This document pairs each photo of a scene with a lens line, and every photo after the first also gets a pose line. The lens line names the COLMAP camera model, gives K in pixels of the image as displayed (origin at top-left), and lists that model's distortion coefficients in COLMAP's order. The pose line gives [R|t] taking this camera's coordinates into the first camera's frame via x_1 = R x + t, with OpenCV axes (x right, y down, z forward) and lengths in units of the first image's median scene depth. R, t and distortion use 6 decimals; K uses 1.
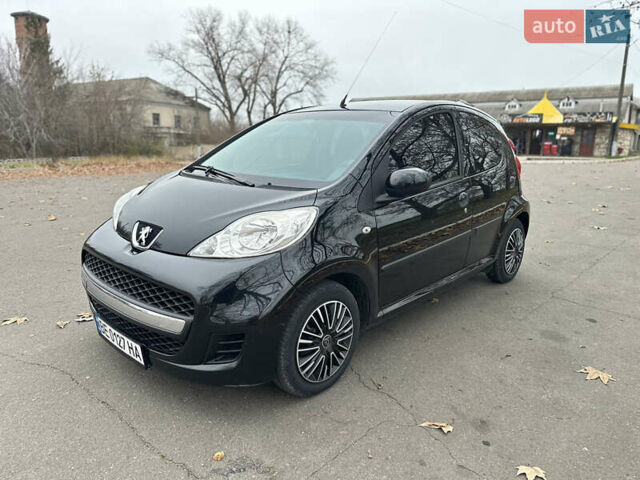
lens RADIAL K [[429.8, 0, 319.8], [0, 429.8, 237.7], [0, 0, 1]] dist [0.045076, -0.053541]
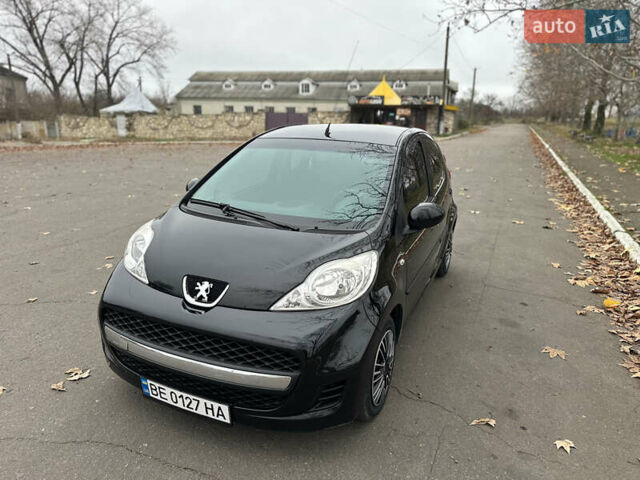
lens RADIAL K [[429.8, 0, 319.8], [0, 429.8, 237.7], [0, 0, 1]] dist [0.045076, -0.053541]
pose [[0.948556, -0.080627, 0.306172, -0.452366], [0.066408, 0.996186, 0.056595, -0.166620], [-0.309567, -0.033351, 0.950292, -0.003935]]
